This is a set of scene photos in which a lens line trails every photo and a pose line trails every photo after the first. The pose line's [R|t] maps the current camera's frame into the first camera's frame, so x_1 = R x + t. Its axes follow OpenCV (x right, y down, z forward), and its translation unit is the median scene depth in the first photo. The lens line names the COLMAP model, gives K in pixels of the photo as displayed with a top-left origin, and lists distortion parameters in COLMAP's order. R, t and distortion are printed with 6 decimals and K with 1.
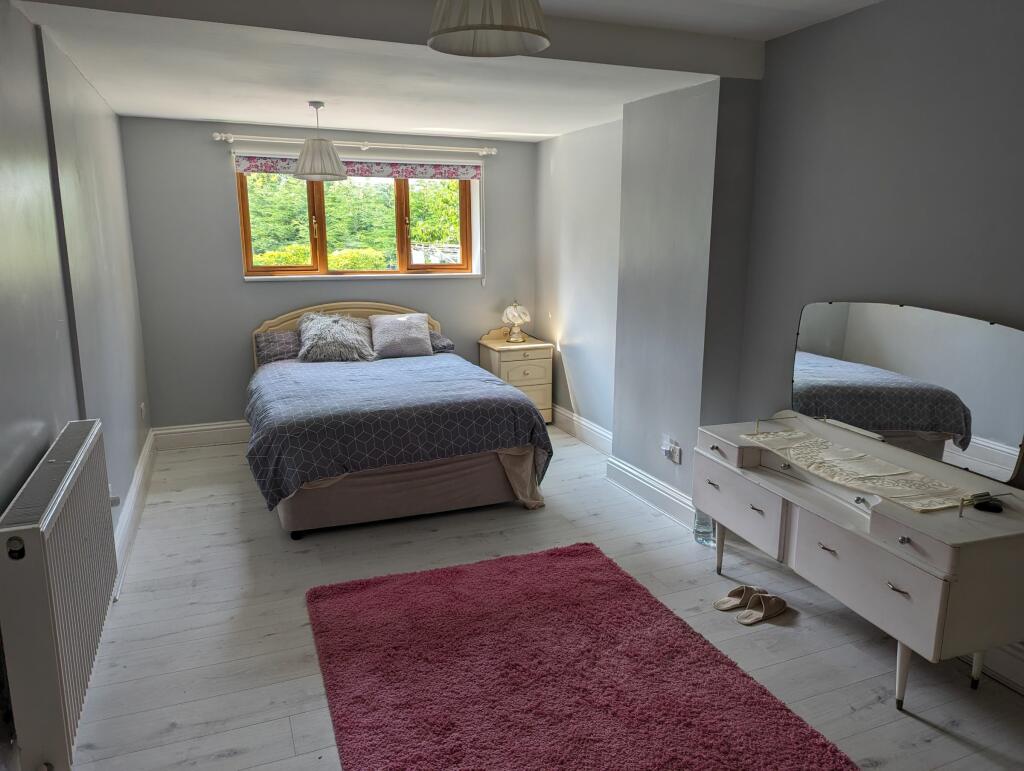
lens RADIAL K [[716.6, 0, 512.0], [0, 716.6, 385.5], [0, 0, 1]] dist [0.083495, -0.082071]
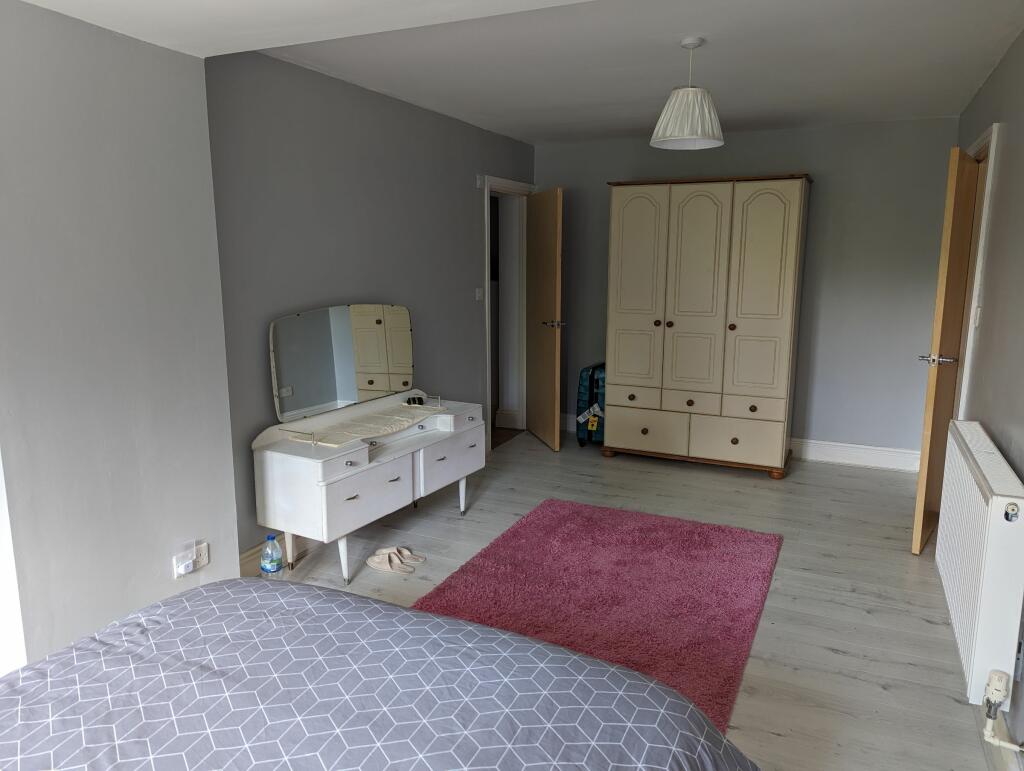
lens RADIAL K [[716.6, 0, 512.0], [0, 716.6, 385.5], [0, 0, 1]] dist [0.083495, -0.082071]
pose [[-0.673138, -0.142495, 0.725659, -0.697288], [0.148599, 0.935183, 0.321483, -0.361419], [-0.724434, 0.324234, -0.608332, 1.643491]]
